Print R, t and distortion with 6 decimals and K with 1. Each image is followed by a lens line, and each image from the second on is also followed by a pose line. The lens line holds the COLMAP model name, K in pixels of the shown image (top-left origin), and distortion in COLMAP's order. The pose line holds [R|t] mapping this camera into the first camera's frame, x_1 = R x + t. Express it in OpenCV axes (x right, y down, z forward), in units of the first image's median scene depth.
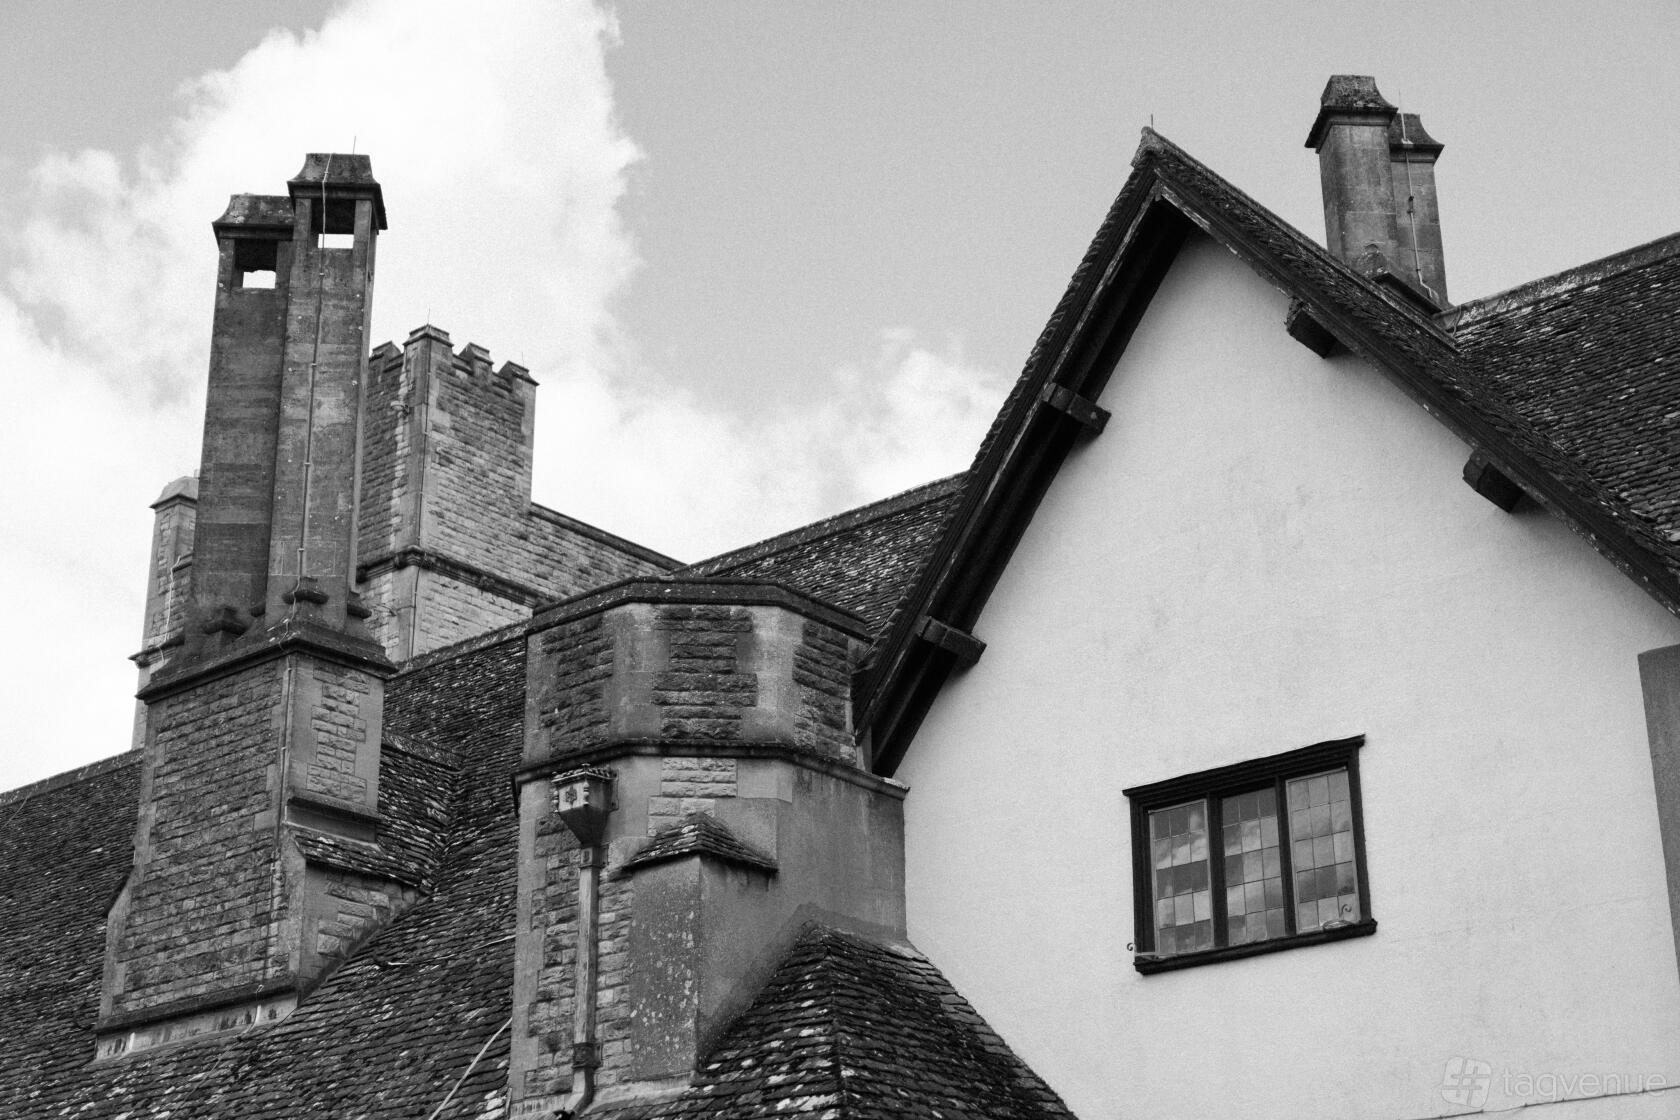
lens RADIAL K [[2533.9, 0, 840.0], [0, 2533.9, 560.0], [0, 0, 1]] dist [0.033717, 0.089711]
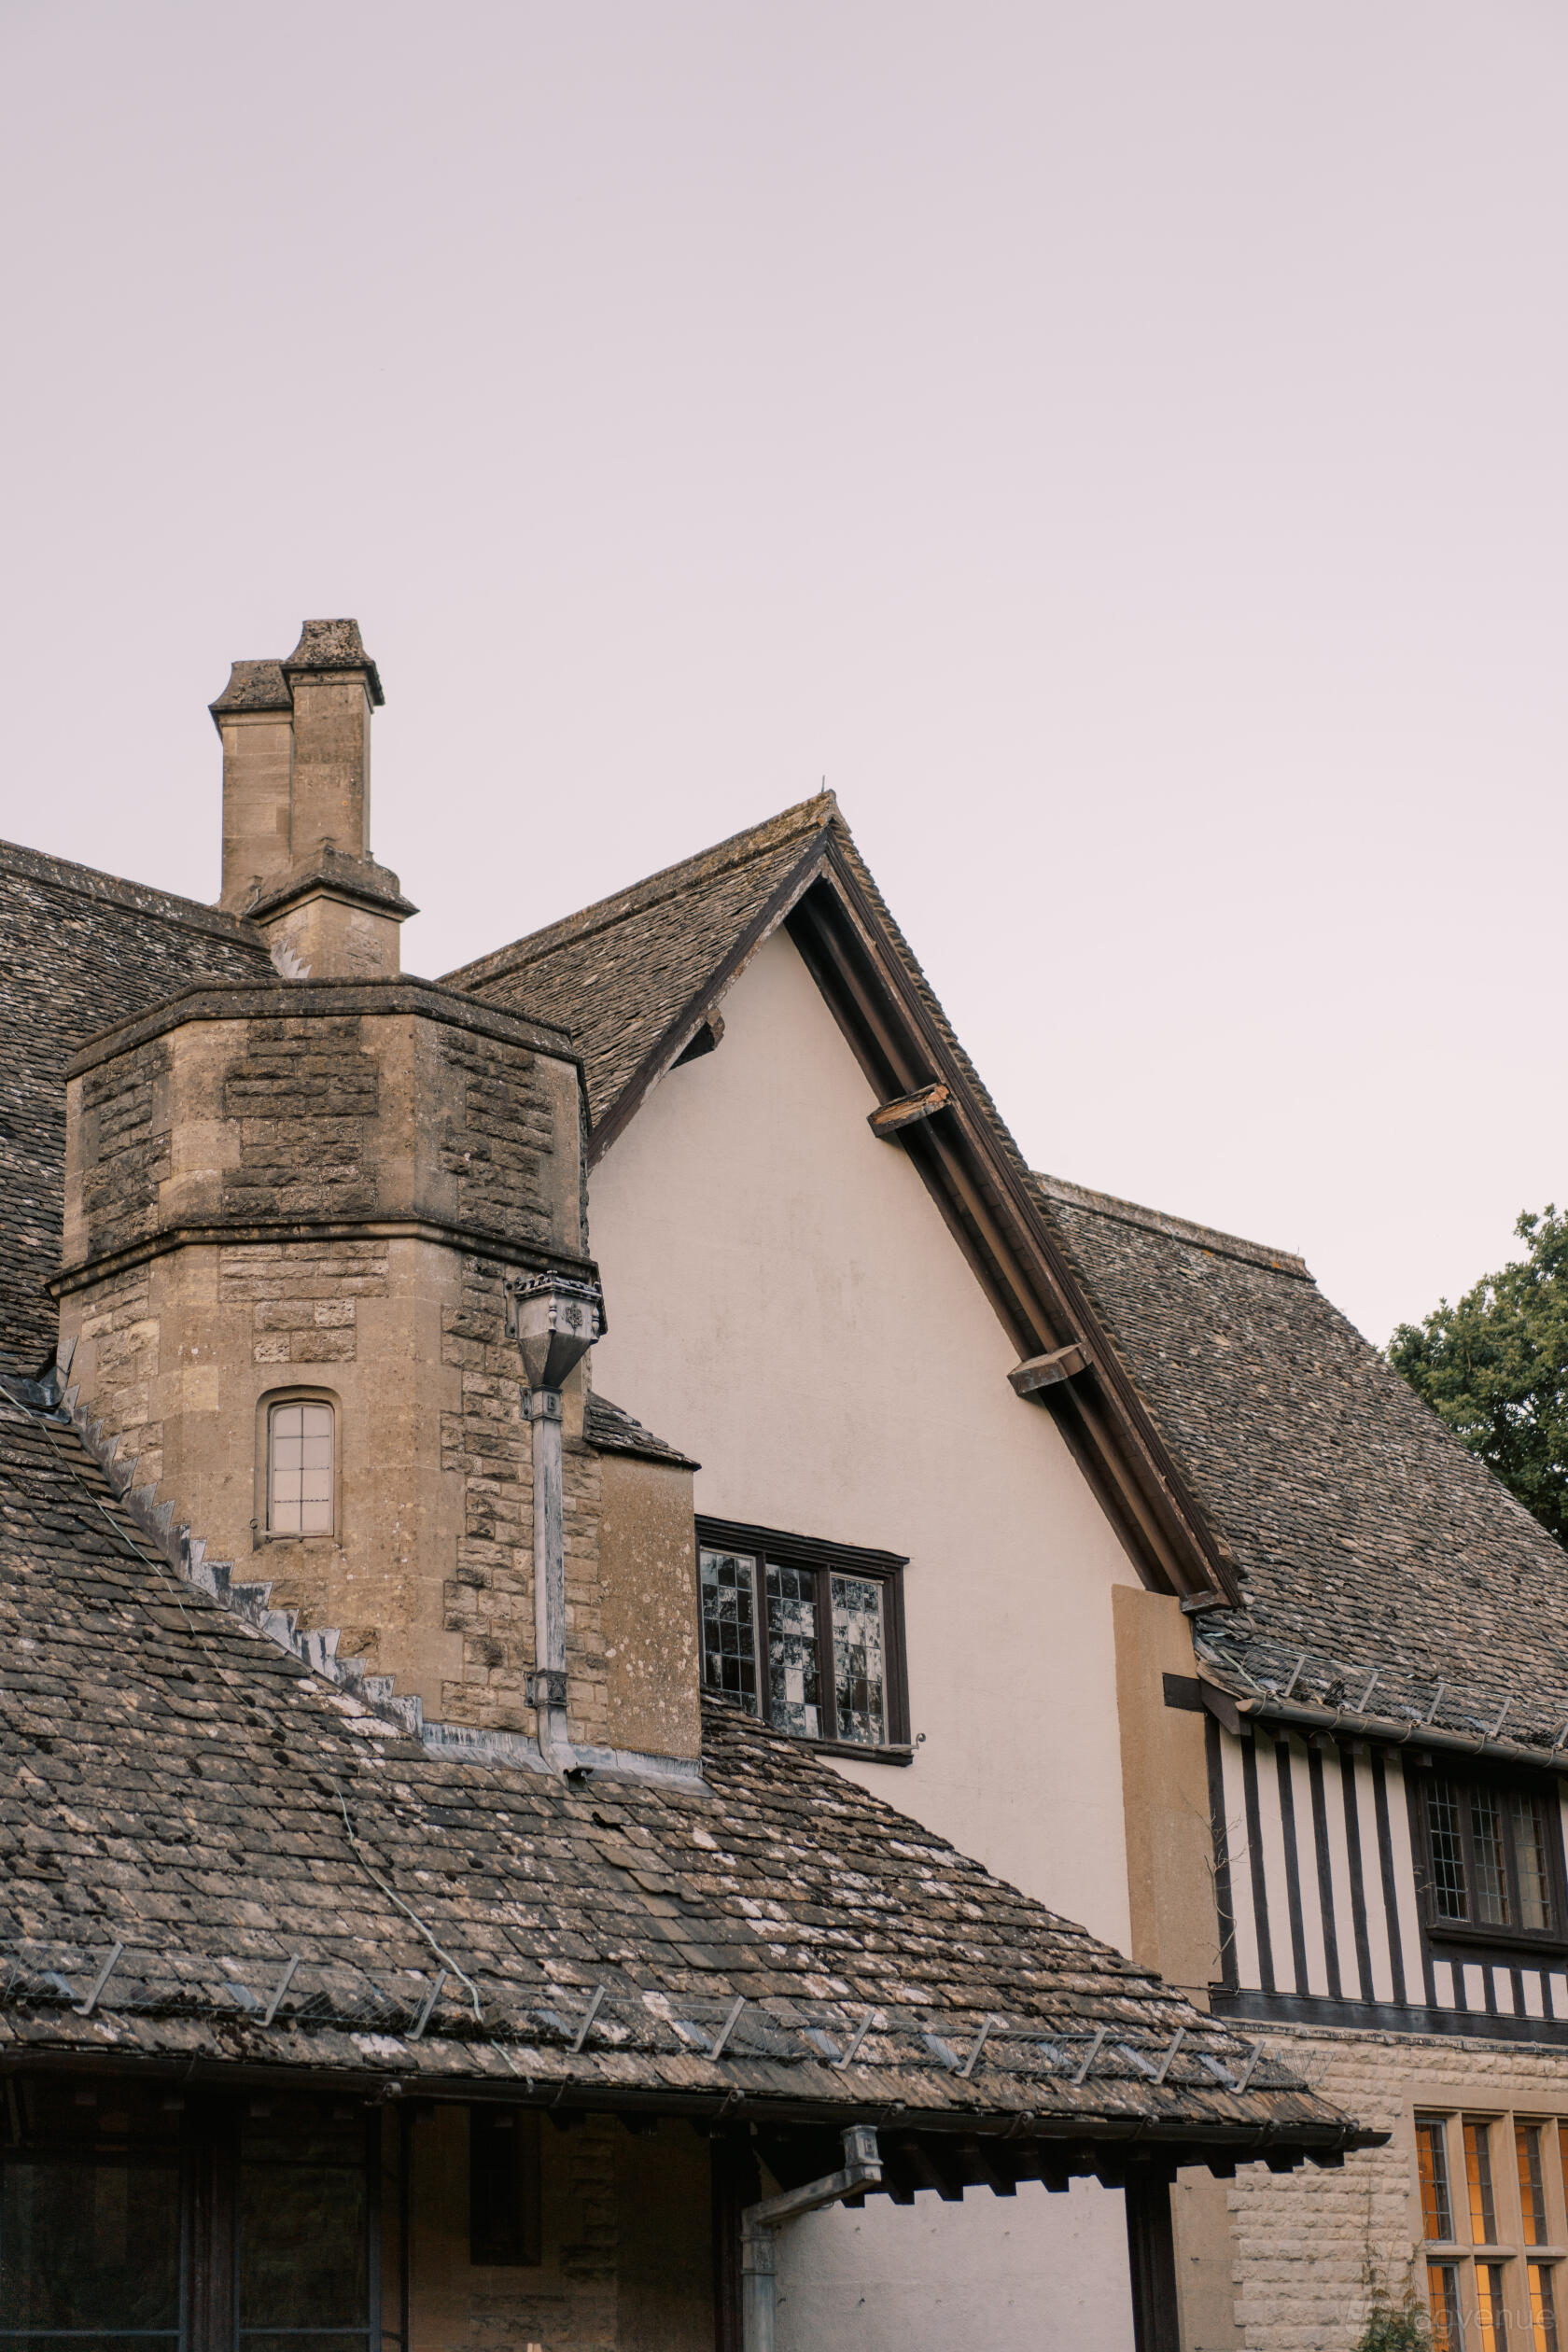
lens RADIAL K [[3547.4, 0, 784.0], [0, 3547.4, 1176.0], [0, 0, 1]] dist [0.033717, 0.089711]
pose [[0.100107, 0.340917, 0.934748, -1.033148], [-0.341773, 0.894086, -0.289484, 0.324112], [-0.934436, -0.290492, 0.206020, 0.770482]]
